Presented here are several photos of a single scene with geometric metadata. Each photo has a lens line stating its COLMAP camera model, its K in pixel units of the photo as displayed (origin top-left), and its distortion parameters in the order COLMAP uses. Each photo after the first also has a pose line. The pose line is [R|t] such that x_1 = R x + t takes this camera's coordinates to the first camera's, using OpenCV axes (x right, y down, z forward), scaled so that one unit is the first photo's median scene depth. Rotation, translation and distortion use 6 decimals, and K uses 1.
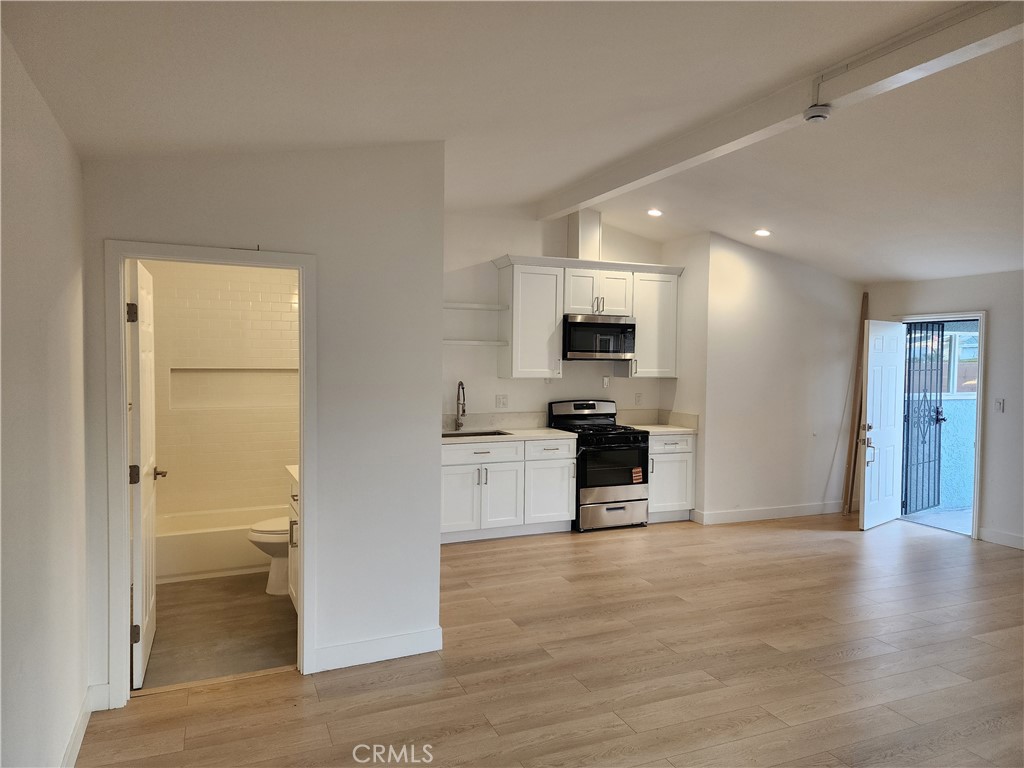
lens RADIAL K [[688.8, 0, 518.6], [0, 688.8, 389.2], [0, 0, 1]] dist [0.103305, -0.096894]
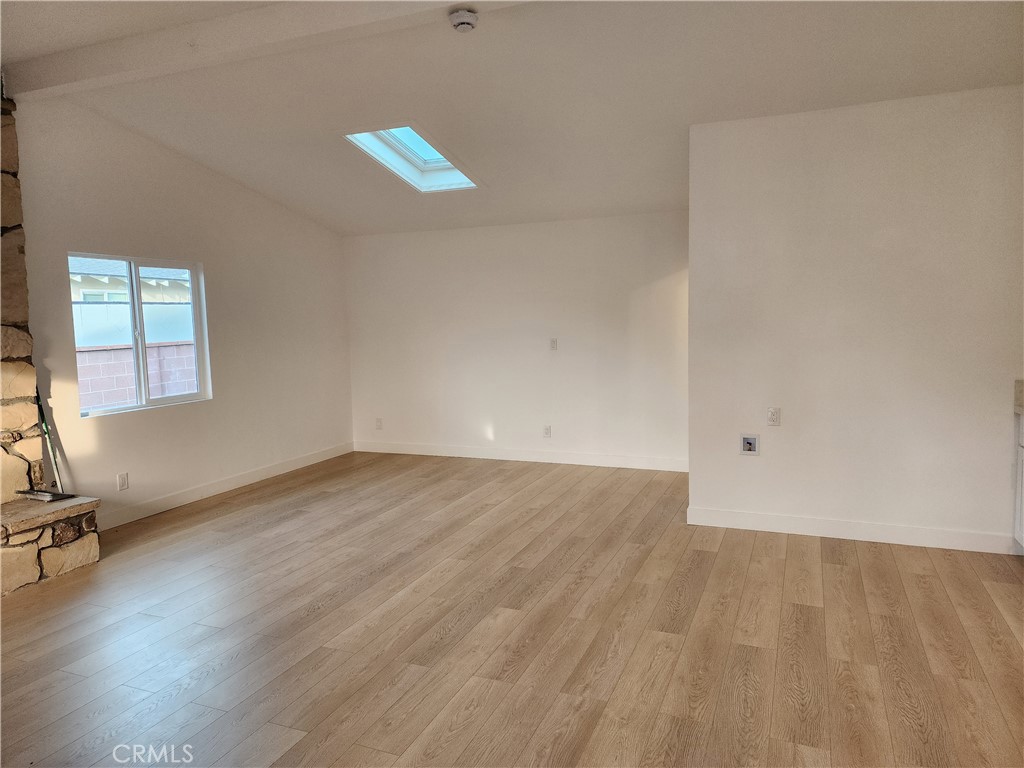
lens RADIAL K [[688.8, 0, 518.6], [0, 688.8, 389.2], [0, 0, 1]] dist [0.103305, -0.096894]
pose [[-0.729669, 0.072629, -0.679933, 0.941157], [-0.019411, 0.991743, 0.126766, -0.036252], [0.683525, 0.105696, -0.722234, 1.615073]]
